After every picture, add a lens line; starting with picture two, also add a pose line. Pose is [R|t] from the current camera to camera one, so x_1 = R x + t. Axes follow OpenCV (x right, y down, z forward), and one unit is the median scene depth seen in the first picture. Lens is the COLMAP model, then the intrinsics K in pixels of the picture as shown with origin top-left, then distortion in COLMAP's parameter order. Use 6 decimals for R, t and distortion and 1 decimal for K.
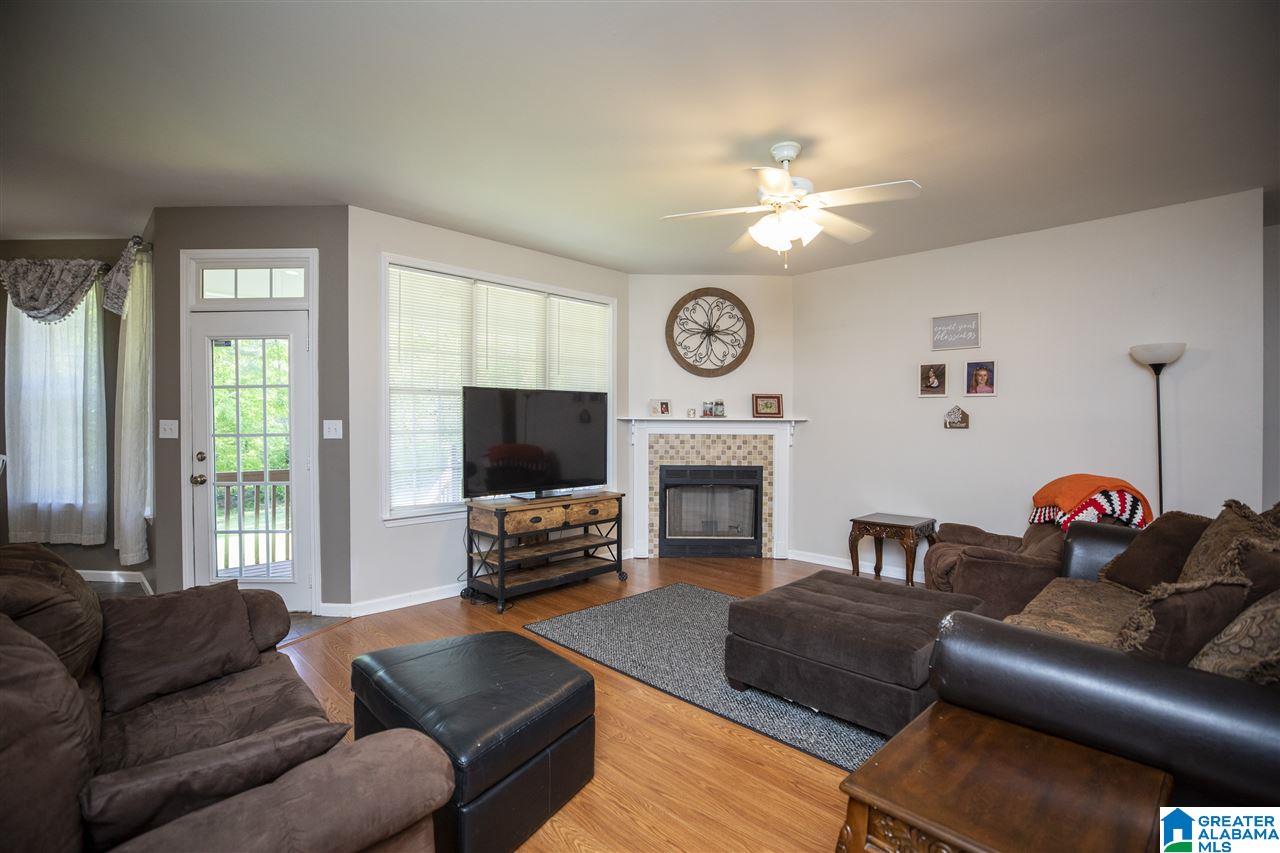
lens RADIAL K [[589.4, 0, 634.7], [0, 589.4, 426.2], [0, 0, 1]] dist [-0.043046, 0.013826]
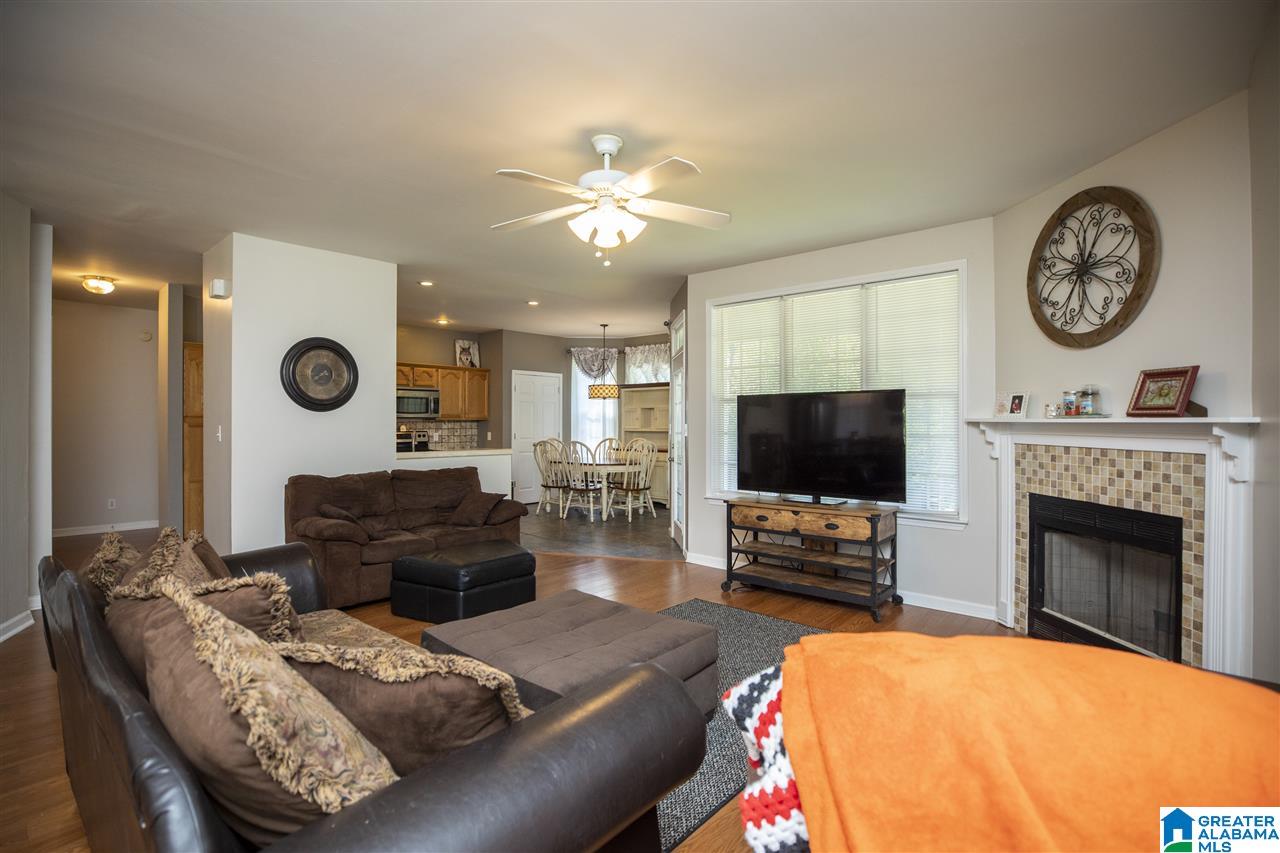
lens RADIAL K [[595.4, 0, 649.7], [0, 595.4, 414.1], [0, 0, 1]] dist [-0.018048, 0.000514]
pose [[0.085711, -0.017213, -0.996171, 0.720913], [-0.007534, 0.999811, -0.017924, -0.005360], [0.996292, 0.009041, 0.085565, 0.578755]]
